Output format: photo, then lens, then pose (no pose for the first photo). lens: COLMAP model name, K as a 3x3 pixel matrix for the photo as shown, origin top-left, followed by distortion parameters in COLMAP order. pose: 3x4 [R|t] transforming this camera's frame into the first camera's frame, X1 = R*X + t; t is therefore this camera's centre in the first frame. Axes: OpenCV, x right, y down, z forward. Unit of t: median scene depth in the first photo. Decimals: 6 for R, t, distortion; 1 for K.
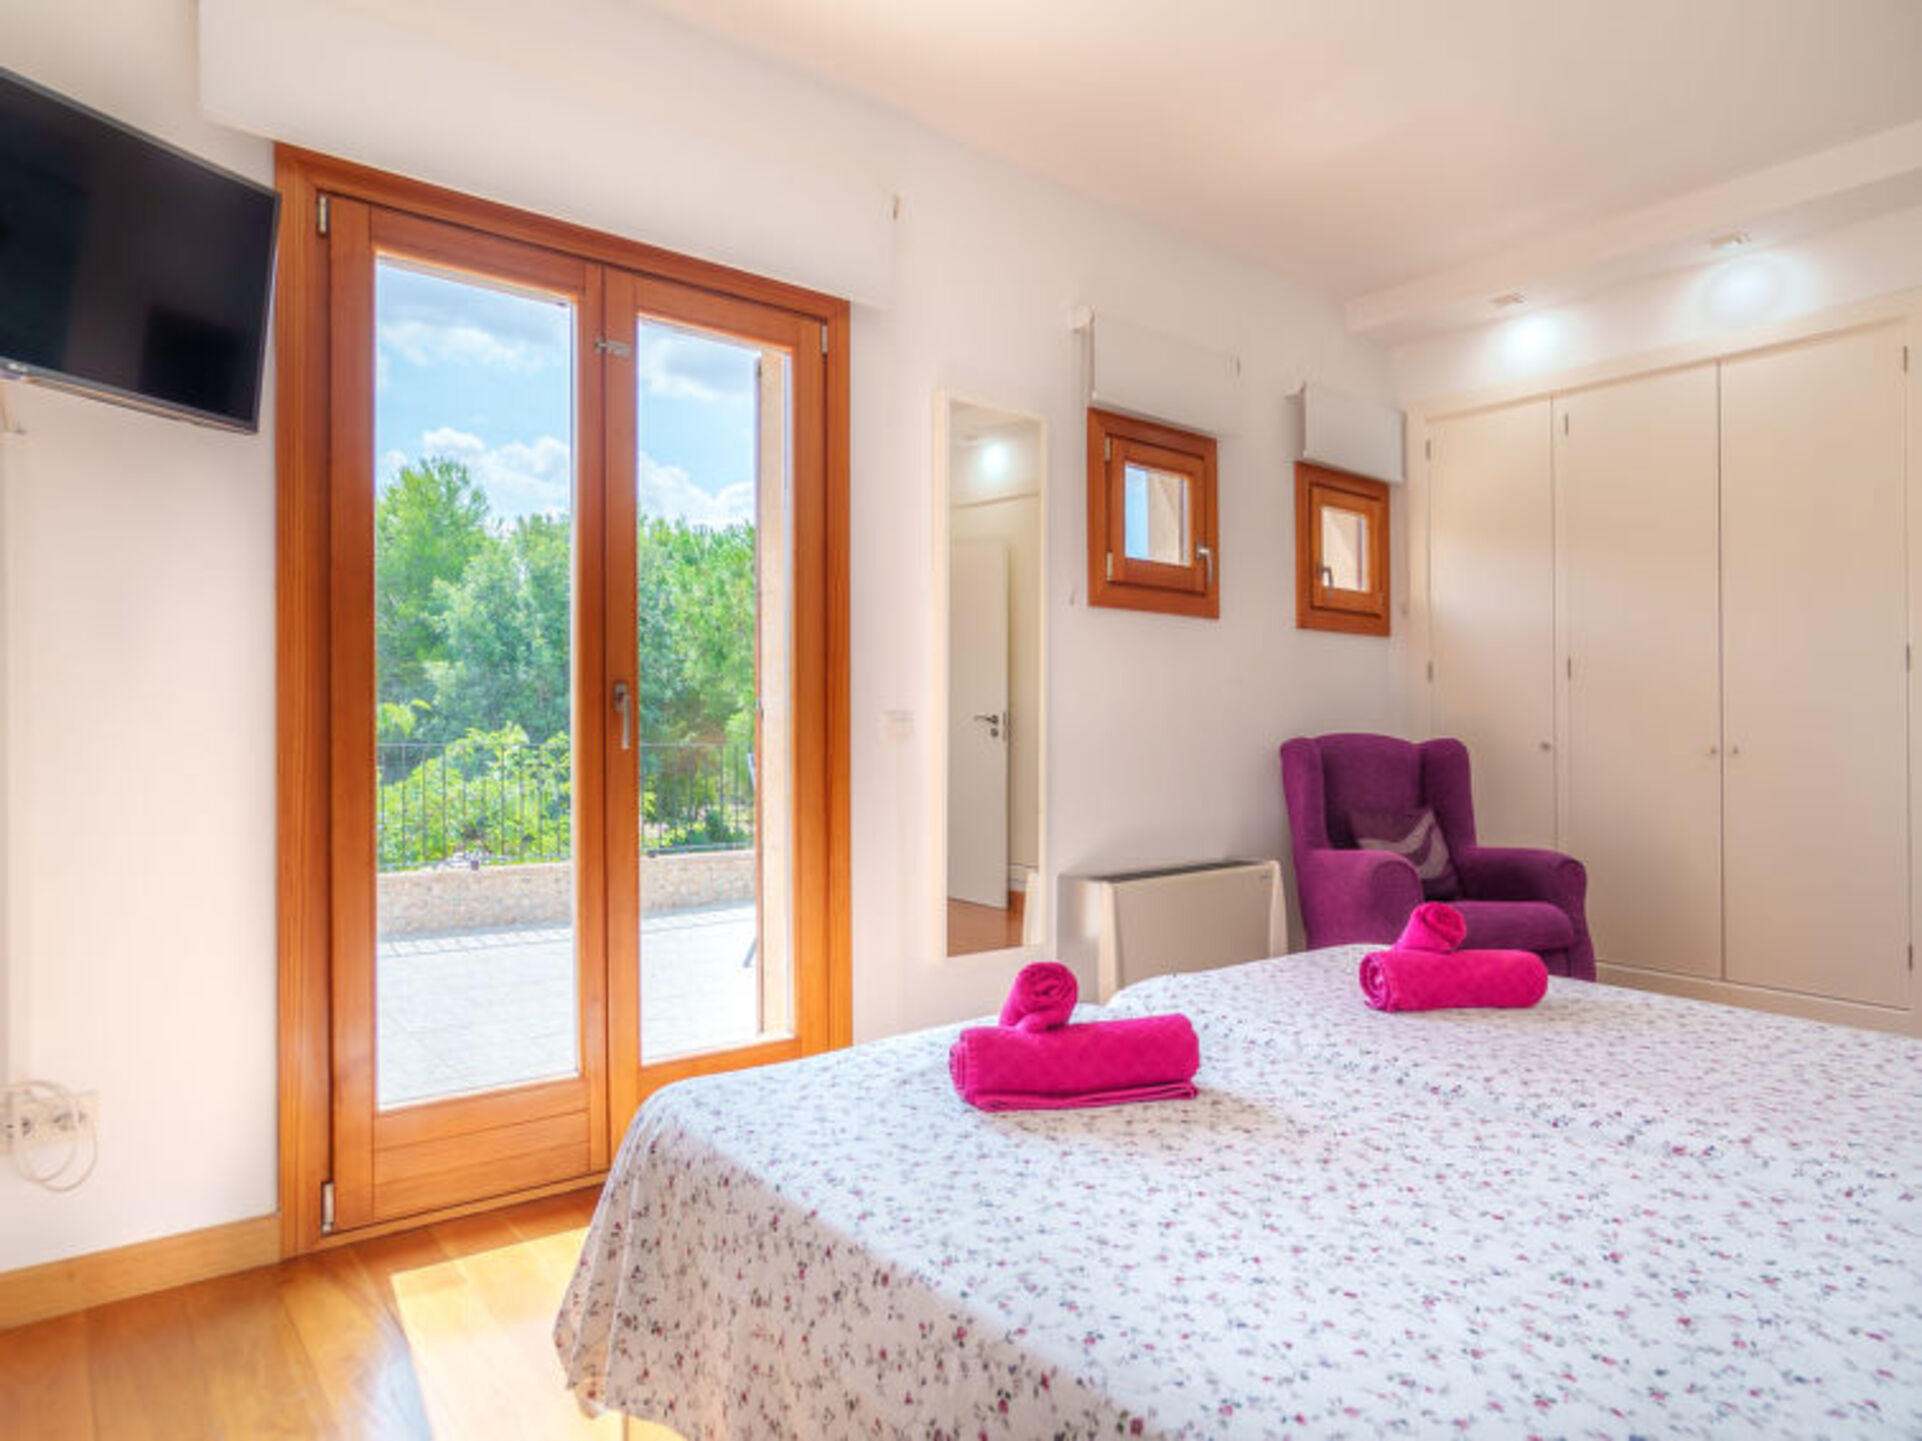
lens RADIAL K [[1147.3, 0, 957.5], [0, 1147.3, 731.2], [0, 0, 1]] dist [-0.003774, 0.001303]
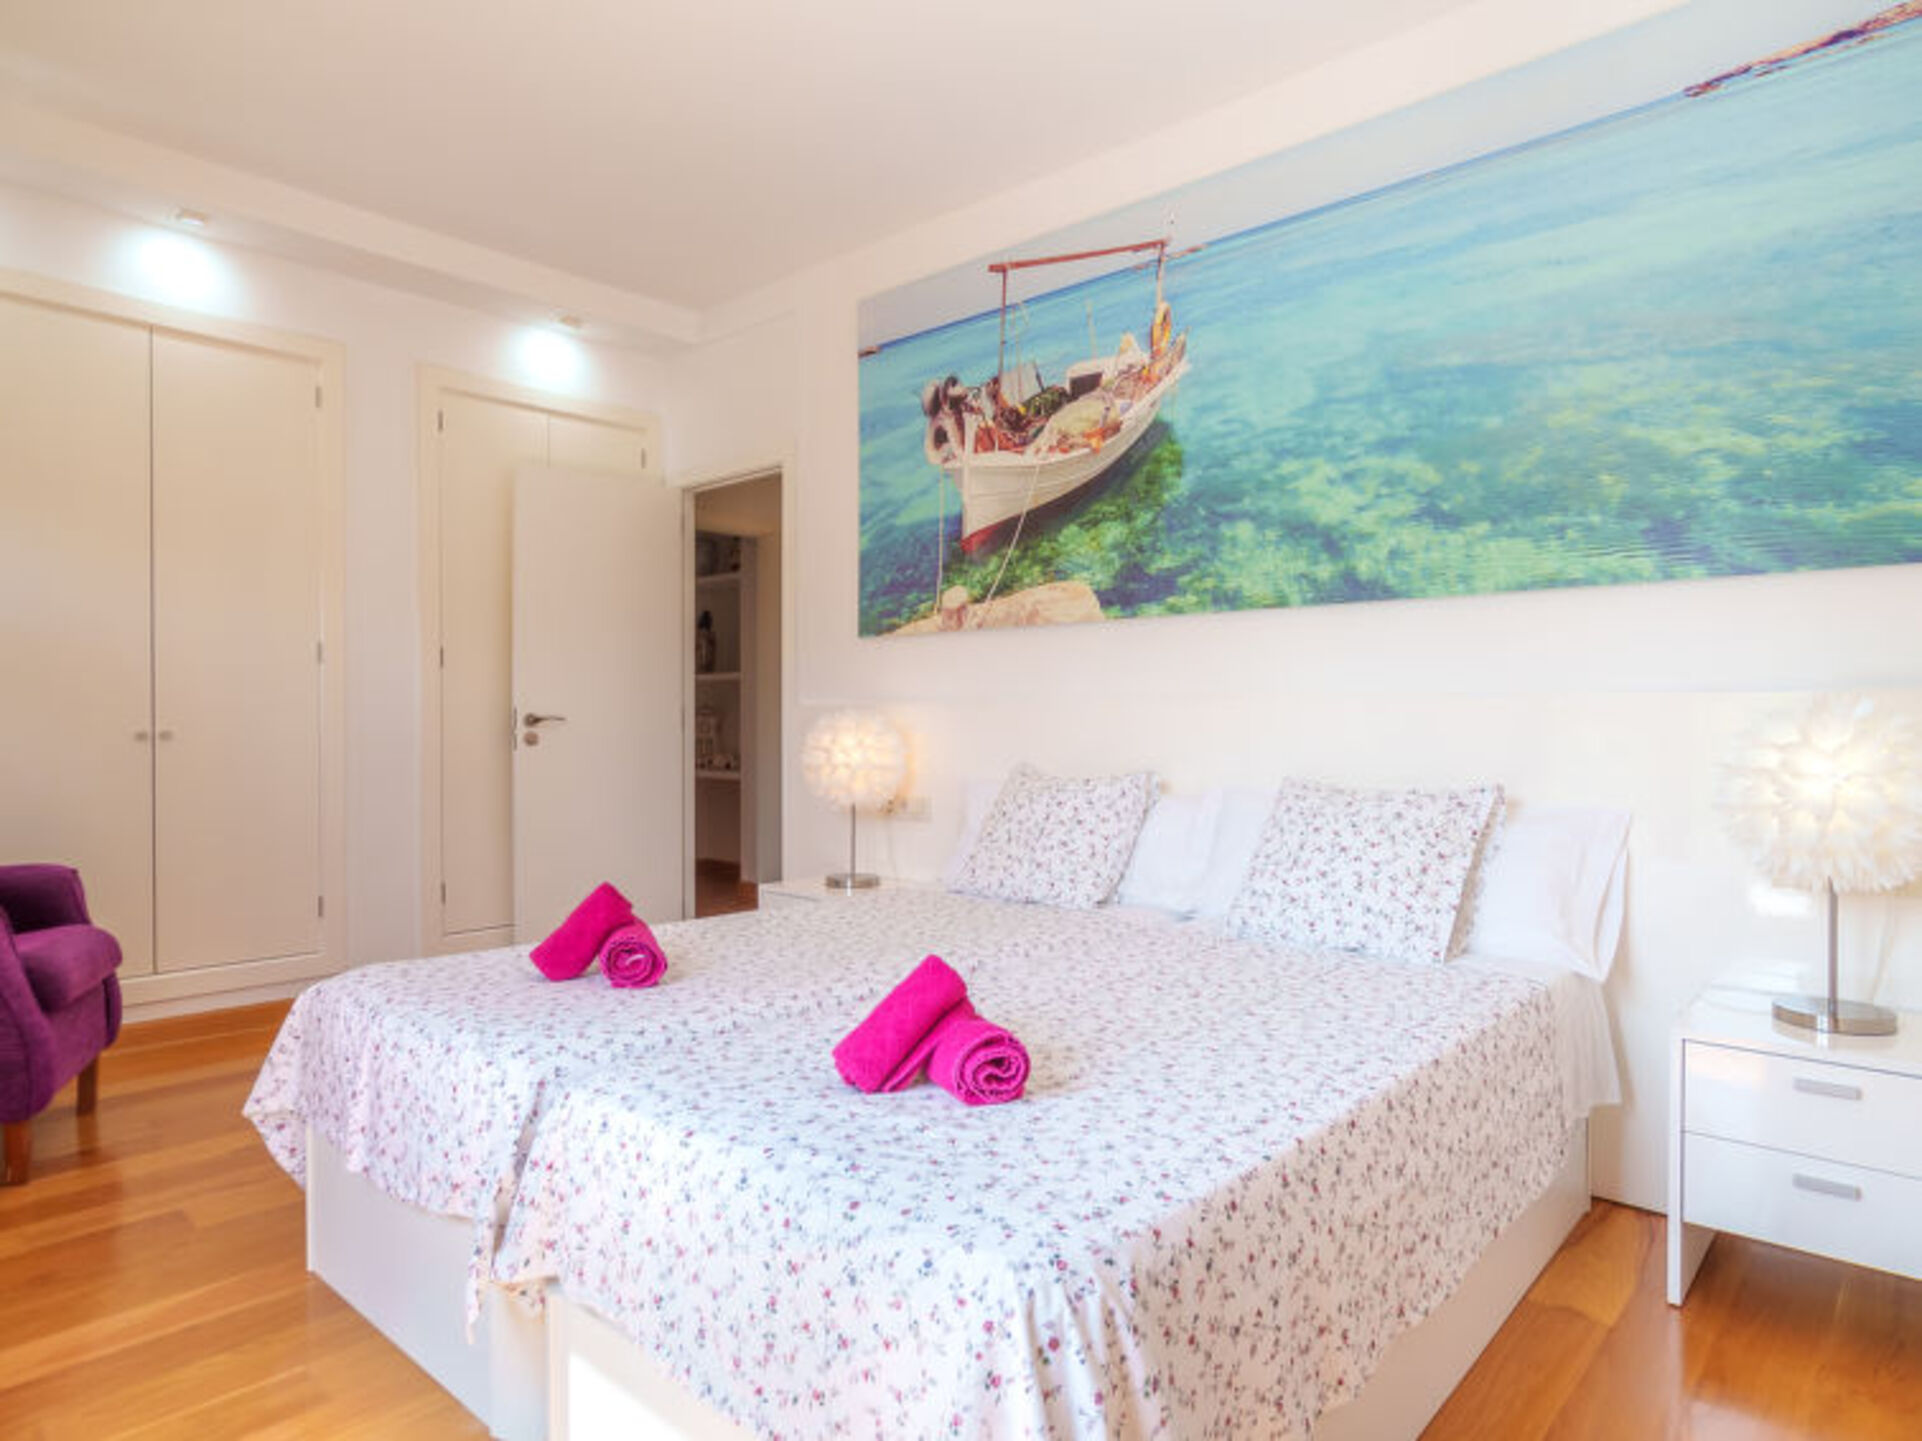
lens RADIAL K [[1147.3, 0, 957.4], [0, 1147.3, 714.4], [0, 0, 1]] dist [-0.003774, 0.001303]
pose [[-0.161449, -0.002033, 0.986879, -0.430271], [-0.003939, 0.999991, 0.001415, -0.005101], [-0.986873, -0.003659, -0.161456, 0.540565]]
